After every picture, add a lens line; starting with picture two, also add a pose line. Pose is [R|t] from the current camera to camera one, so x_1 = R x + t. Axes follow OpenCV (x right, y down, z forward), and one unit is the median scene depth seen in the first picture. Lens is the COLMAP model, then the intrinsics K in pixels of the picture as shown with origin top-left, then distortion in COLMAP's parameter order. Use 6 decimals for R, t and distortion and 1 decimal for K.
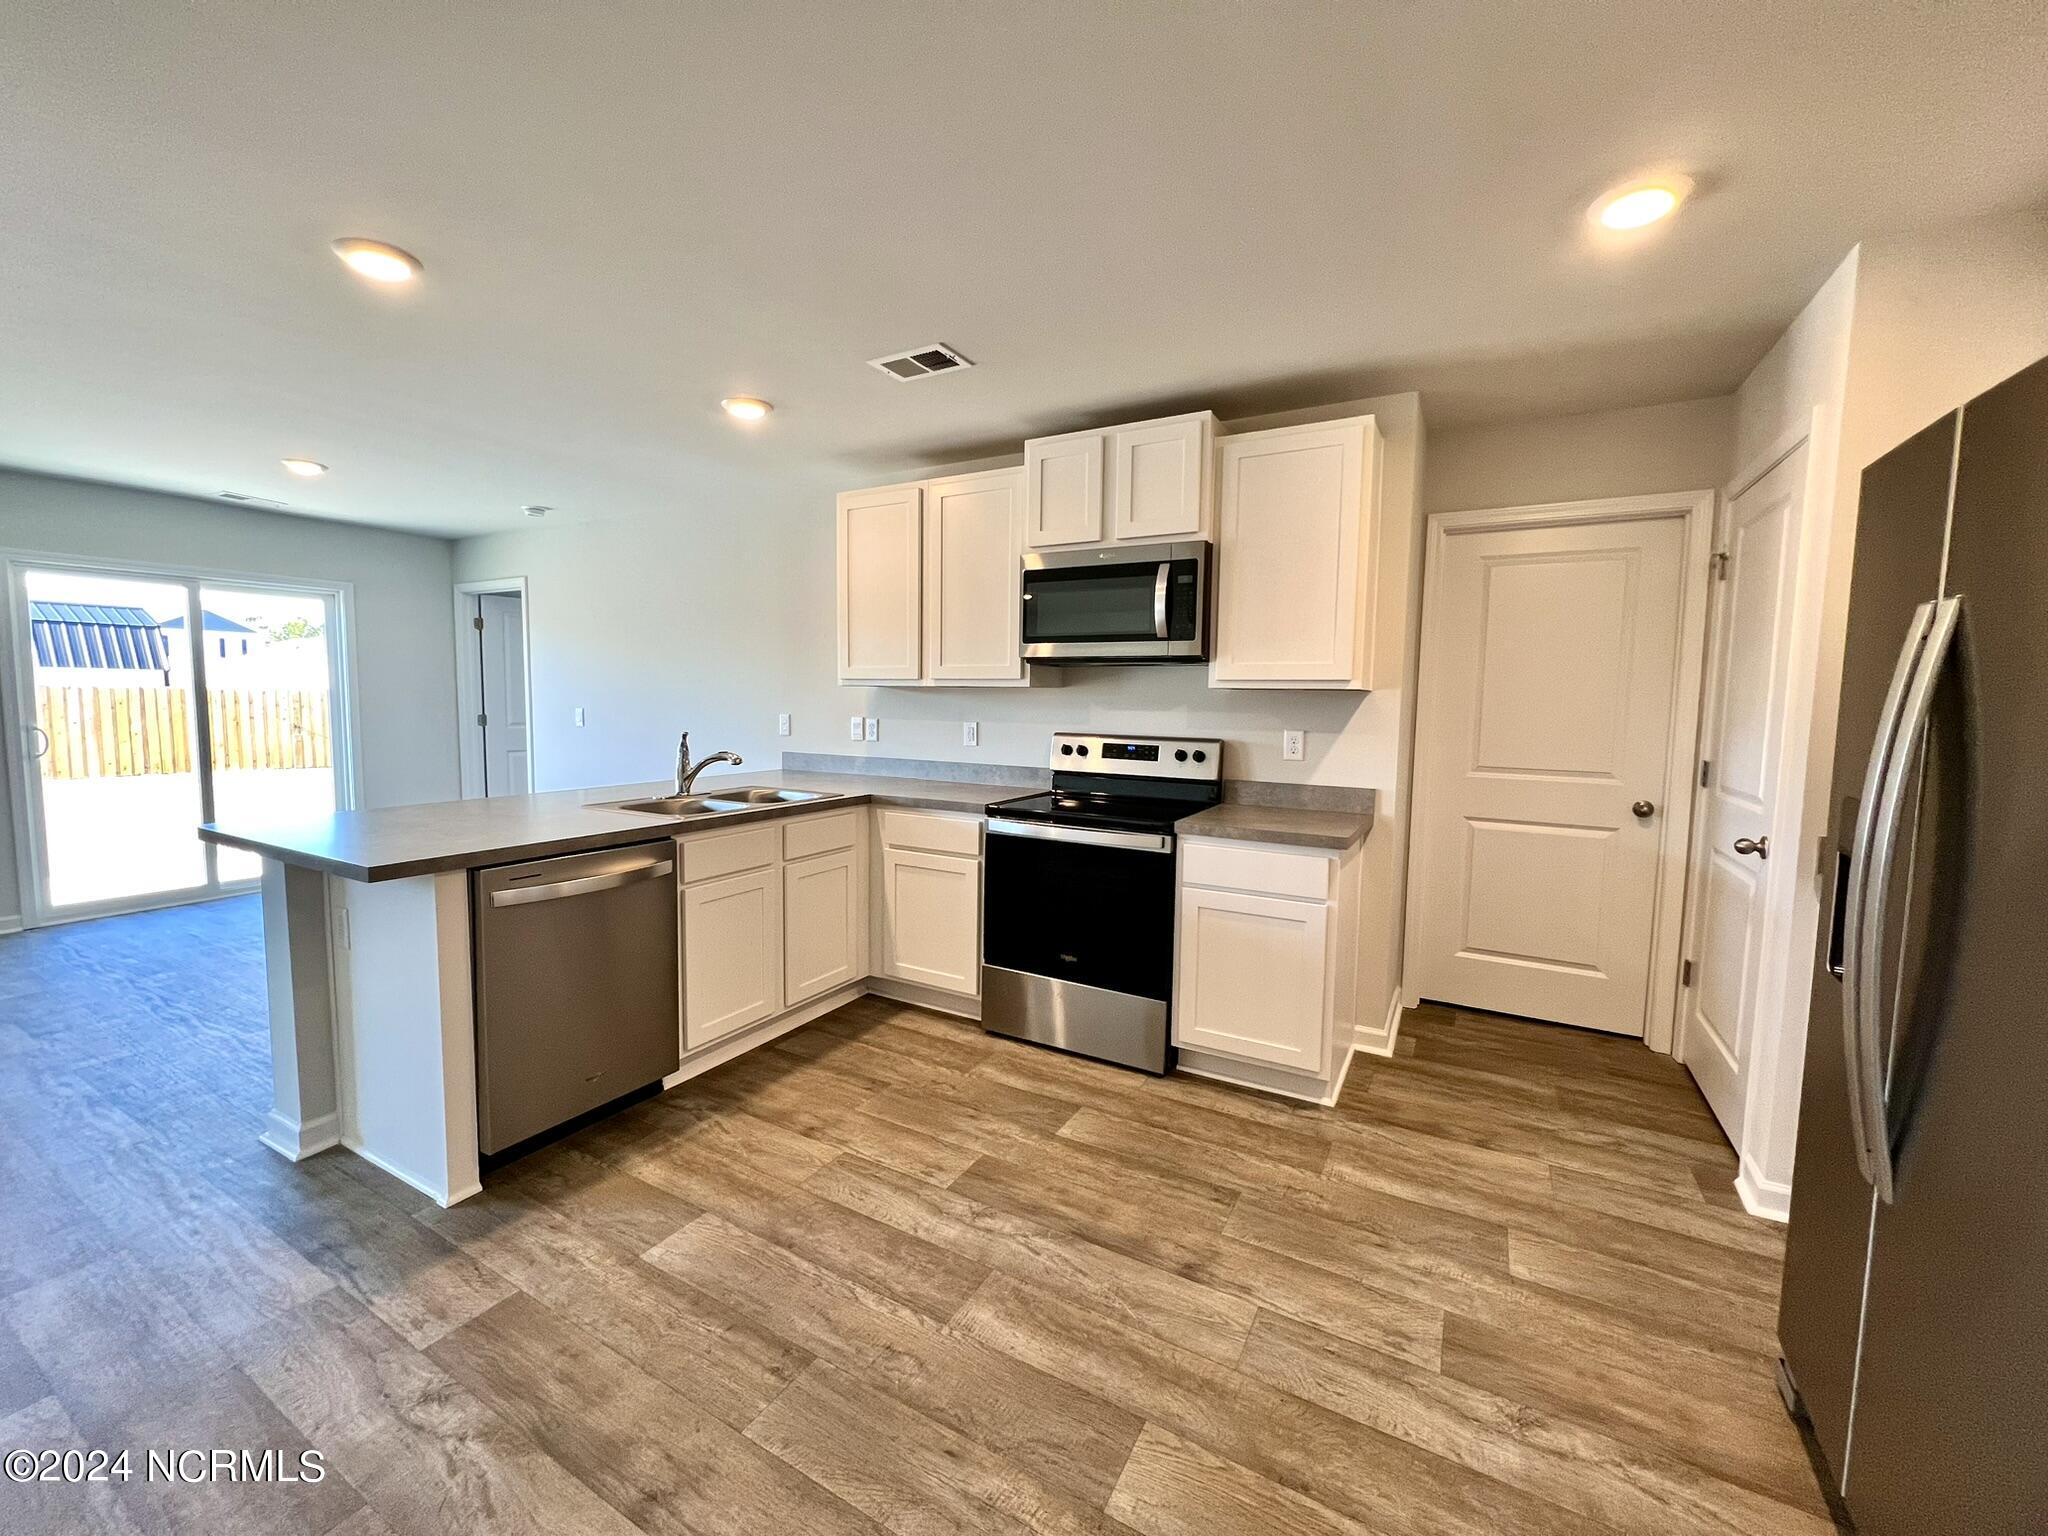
lens RADIAL K [[816.7, 0, 1015.9], [0, 816.7, 756.7], [0, 0, 1]] dist [-0.006270, 0.001145]
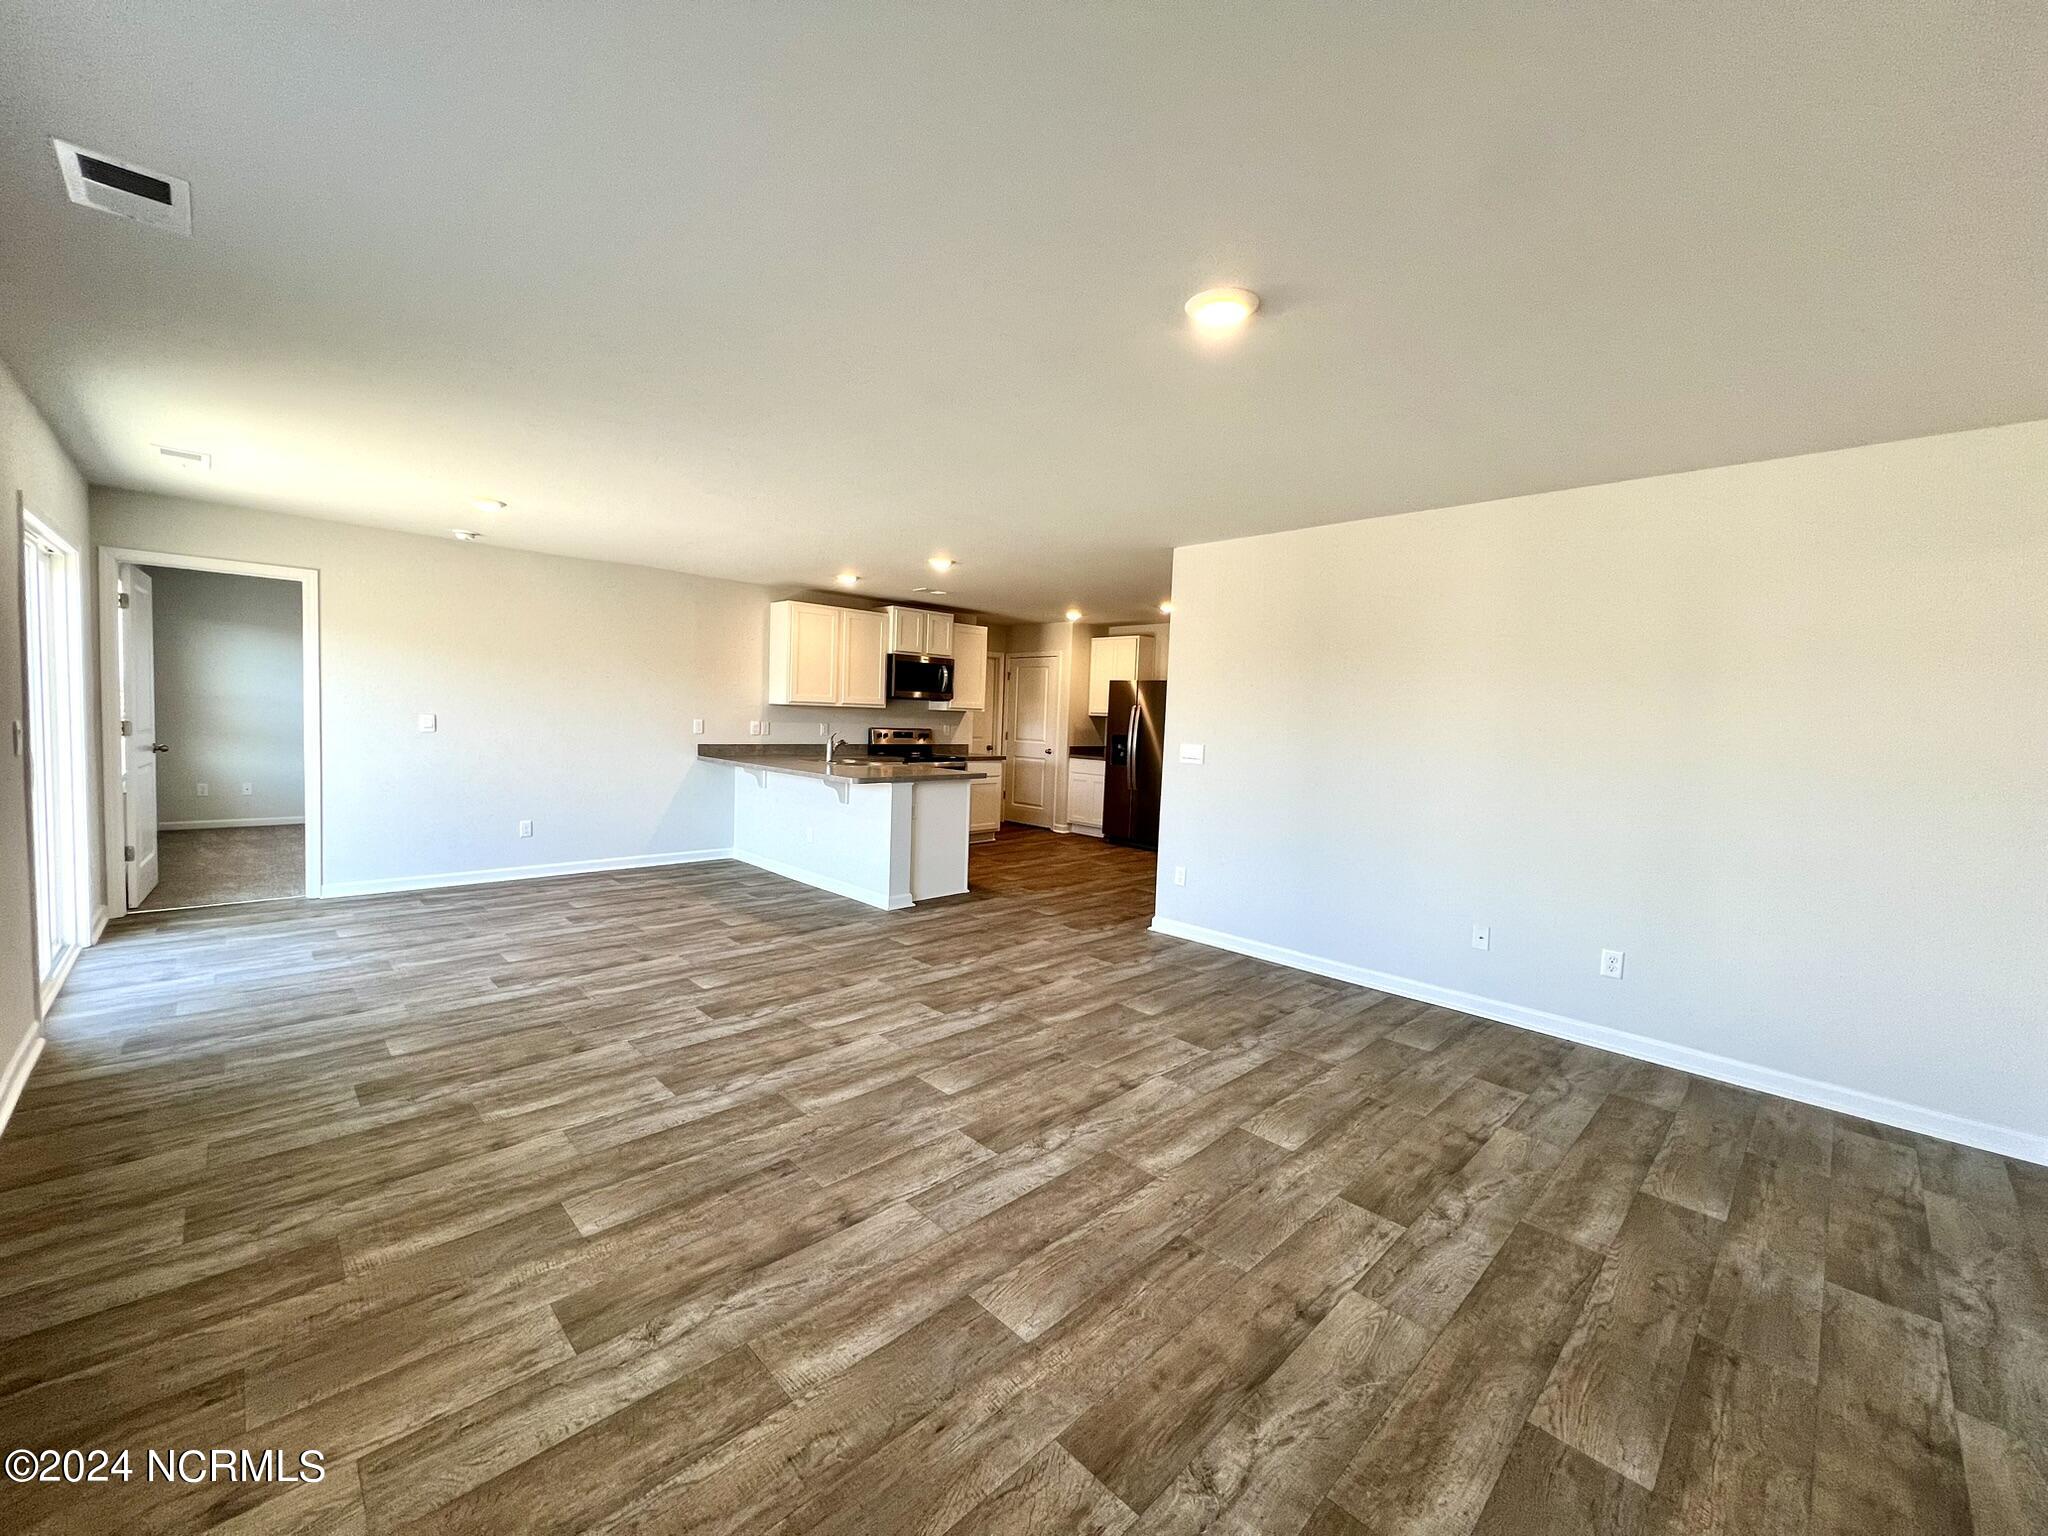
lens RADIAL K [[816.7, 0, 1019.4], [0, 816.7, 766.3], [0, 0, 1]] dist [-0.006270, 0.001145]
pose [[0.278909, -0.063399, 0.958223, -0.303124], [0.045405, 0.997573, 0.052787, -0.018441], [-0.959244, 0.028785, 0.281111, 0.171003]]
